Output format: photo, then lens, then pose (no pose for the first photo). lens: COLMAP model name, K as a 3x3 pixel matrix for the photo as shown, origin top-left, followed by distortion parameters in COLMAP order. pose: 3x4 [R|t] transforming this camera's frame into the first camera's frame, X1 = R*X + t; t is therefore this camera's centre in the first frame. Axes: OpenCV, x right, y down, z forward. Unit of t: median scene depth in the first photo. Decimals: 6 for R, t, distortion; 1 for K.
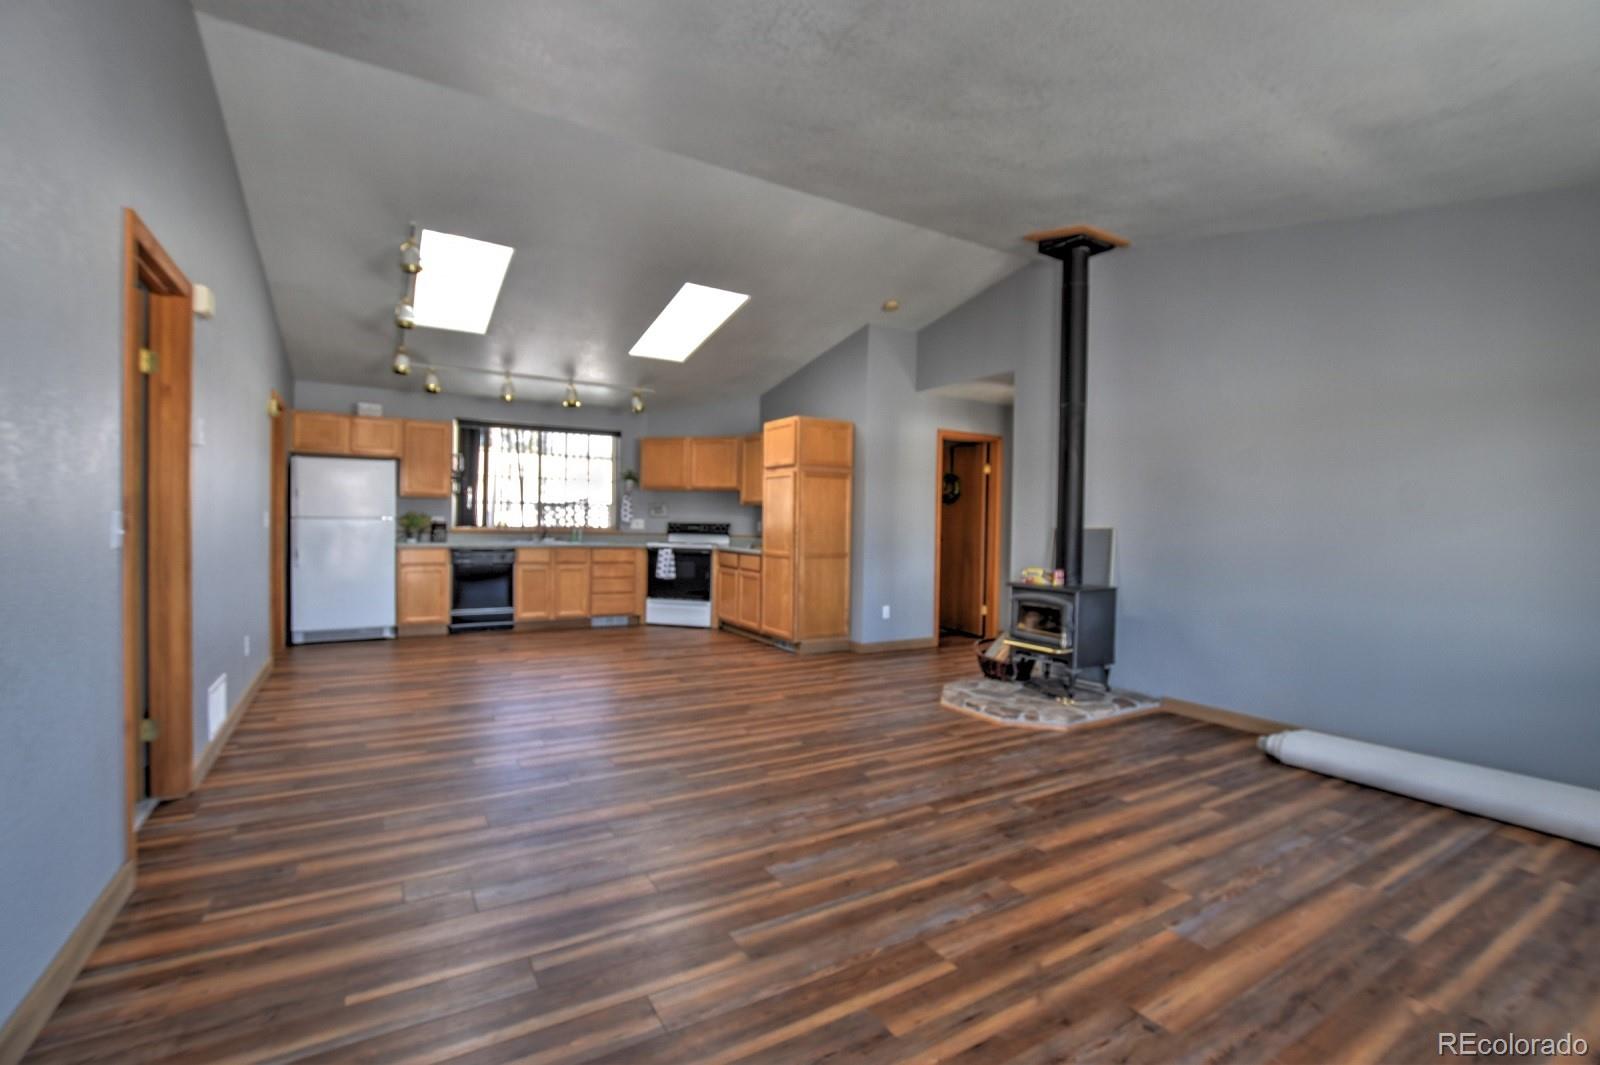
lens RADIAL K [[705.5, 0, 800.0], [0, 705.5, 532.5], [0, 0, 1]] dist [-0.041949, 0.007684]
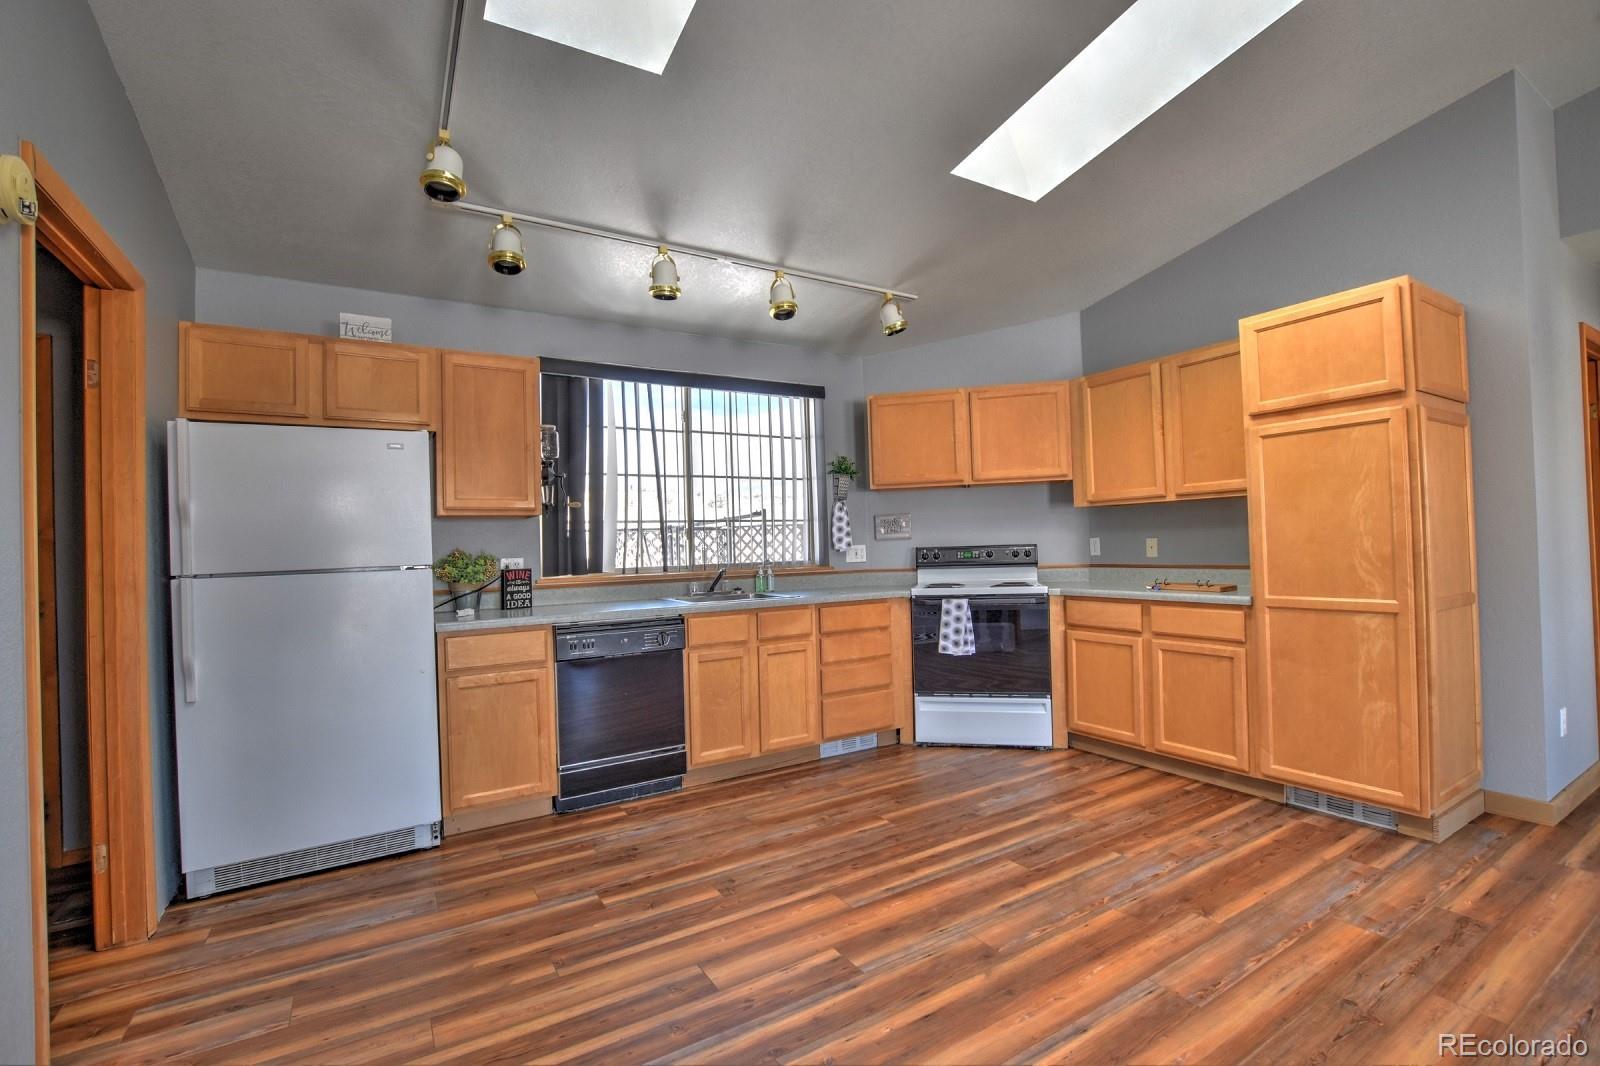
lens RADIAL K [[705.5, 0, 800.0], [0, 705.5, 533.0], [0, 0, 1]] dist [-0.041949, 0.007684]
pose [[0.998789, -0.048858, 0.005796, -0.330737], [0.049023, 0.998255, -0.032928, -0.014398], [-0.004177, 0.033173, 0.999441, 0.528076]]
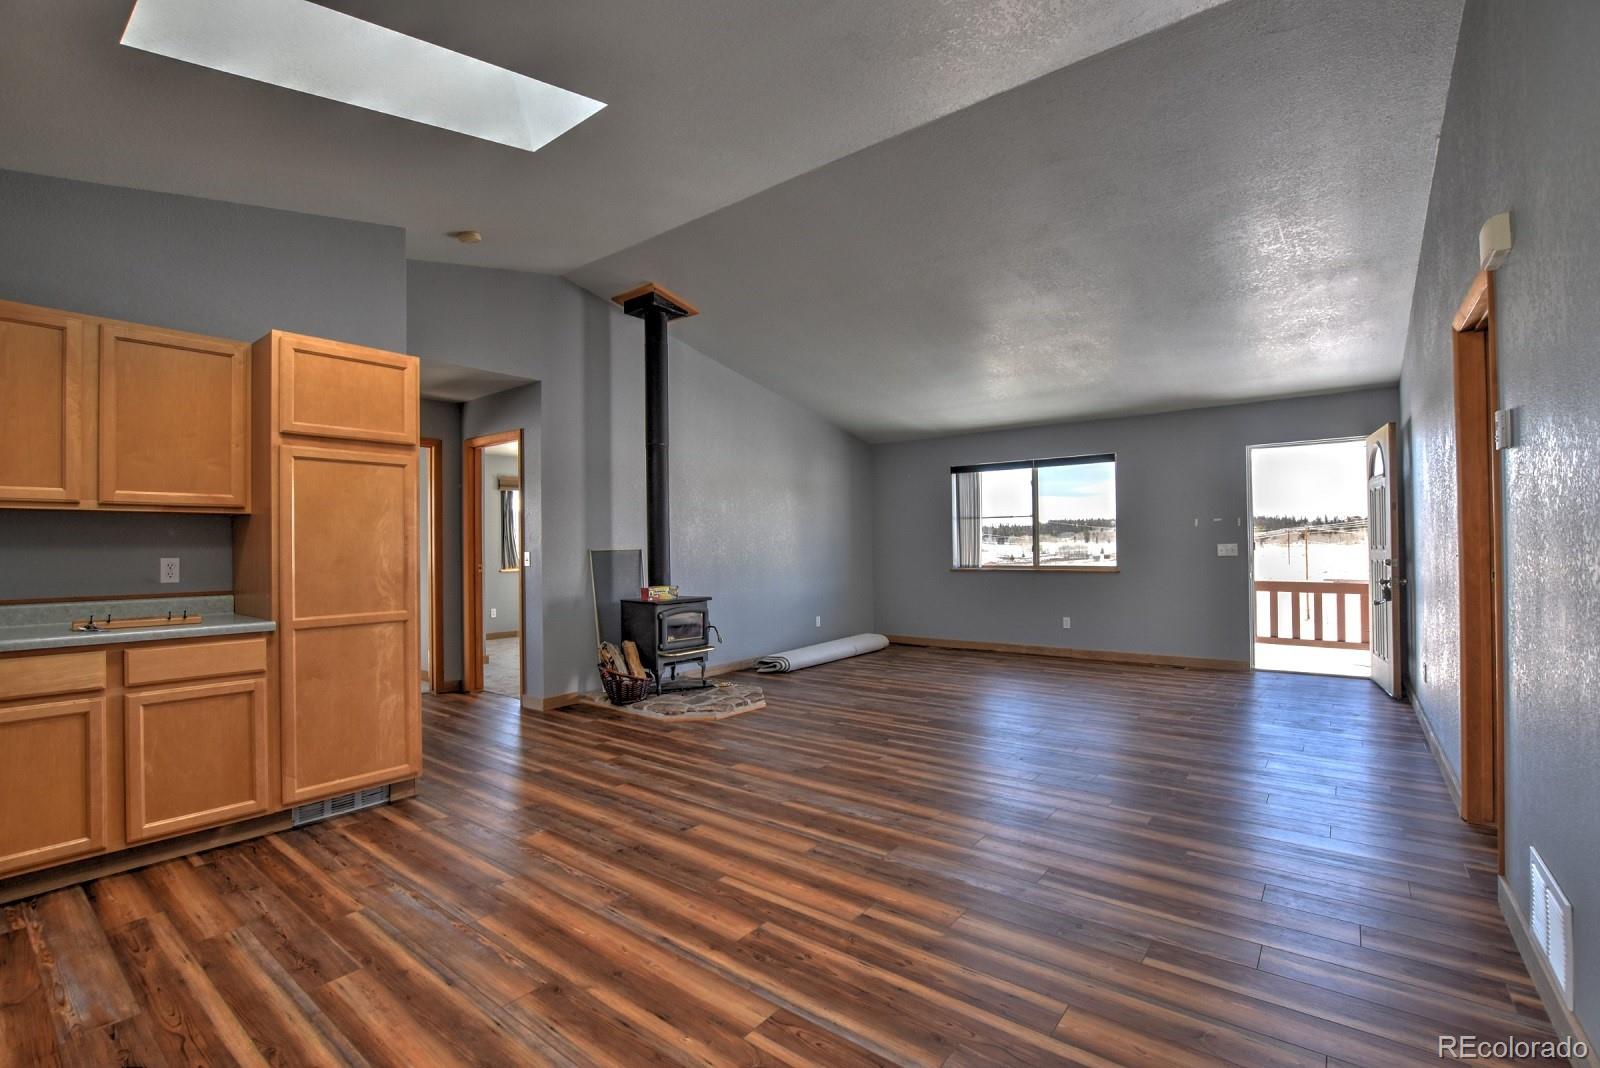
lens RADIAL K [[705.5, 0, 800.0], [0, 705.5, 534.0], [0, 0, 1]] dist [-0.041949, 0.007684]
pose [[-0.360576, 0.000422, 0.932730, -0.502023], [0.016589, 0.999845, 0.005961, -0.022380], [-0.932582, 0.017622, -0.360527, 0.761381]]
